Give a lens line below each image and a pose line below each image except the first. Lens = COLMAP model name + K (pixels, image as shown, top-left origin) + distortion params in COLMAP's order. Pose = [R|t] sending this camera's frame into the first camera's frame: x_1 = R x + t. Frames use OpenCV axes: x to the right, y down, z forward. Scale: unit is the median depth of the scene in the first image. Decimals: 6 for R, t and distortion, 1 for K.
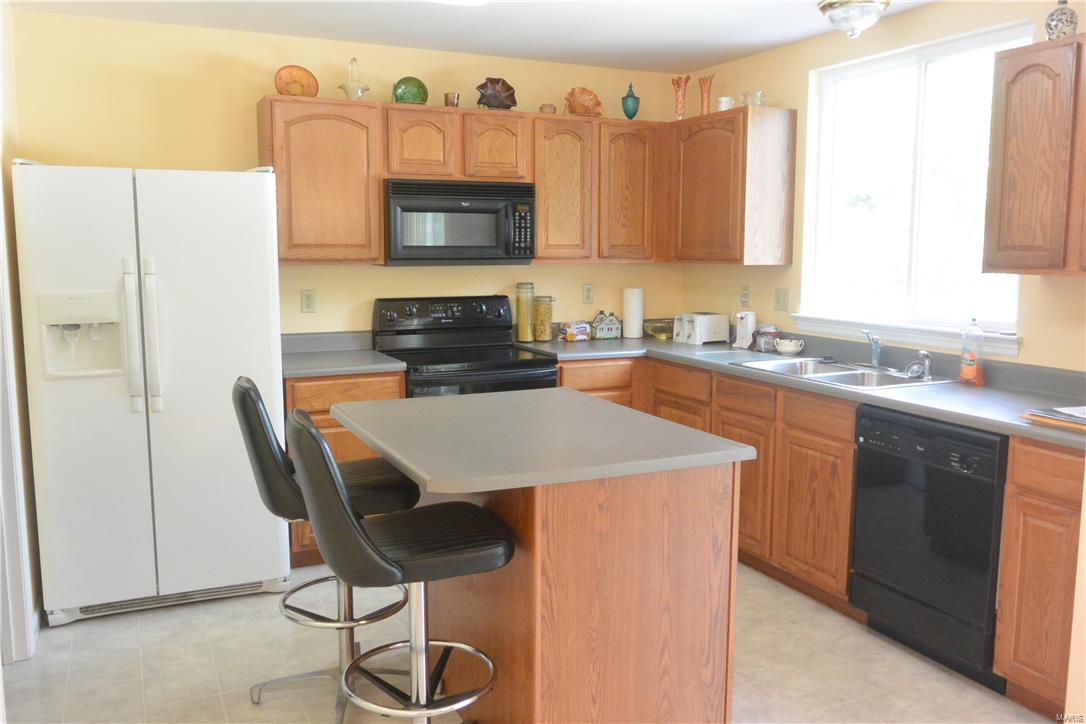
lens RADIAL K [[900.5, 0, 543.0], [0, 900.5, 362.0], [0, 0, 1]] dist [-0.014013, 0.000314]
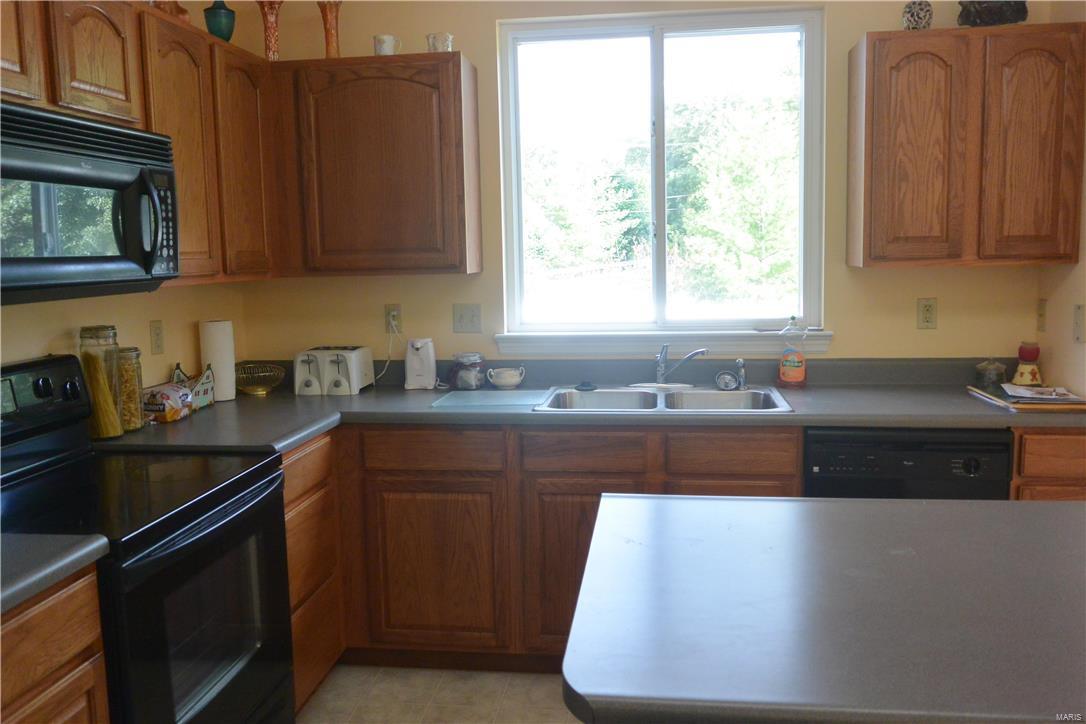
lens RADIAL K [[900.5, 0, 543.0], [0, 900.5, 362.0], [0, 0, 1]] dist [-0.014013, 0.000314]
pose [[0.537800, -0.119258, 0.834595, -0.347022], [0.130349, 0.989803, 0.057441, -0.069594], [-0.832935, 0.077897, 0.547861, 0.544215]]
